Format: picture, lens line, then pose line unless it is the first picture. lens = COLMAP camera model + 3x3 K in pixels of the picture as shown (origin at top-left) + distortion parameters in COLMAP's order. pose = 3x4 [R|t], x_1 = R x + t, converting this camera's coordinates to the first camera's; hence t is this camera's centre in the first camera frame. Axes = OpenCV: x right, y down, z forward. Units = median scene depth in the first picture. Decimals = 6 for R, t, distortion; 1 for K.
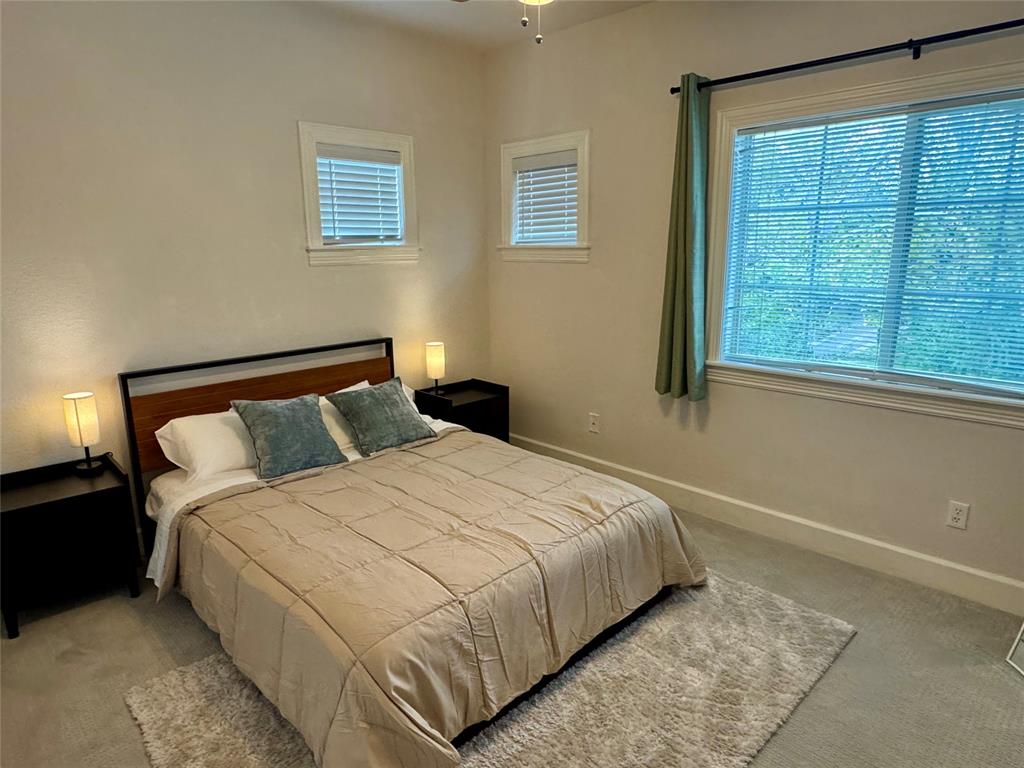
lens RADIAL K [[629.8, 0, 510.0], [0, 629.8, 378.8], [0, 0, 1]] dist [0.010899, 0.000137]
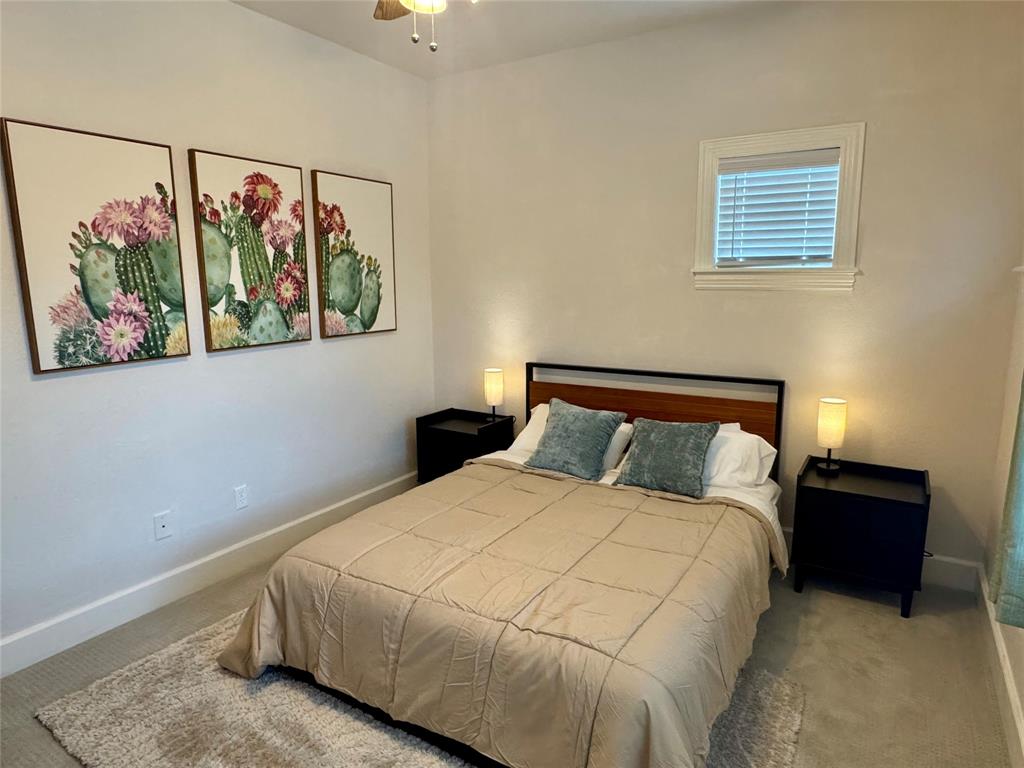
lens RADIAL K [[629.8, 0, 511.2], [0, 629.8, 387.6], [0, 0, 1]] dist [0.010899, 0.000137]
pose [[0.240815, 0.189083, -0.951975, 0.565122], [-0.193327, 0.970530, 0.143863, -0.118782], [0.951122, 0.149398, 0.270273, 0.497184]]
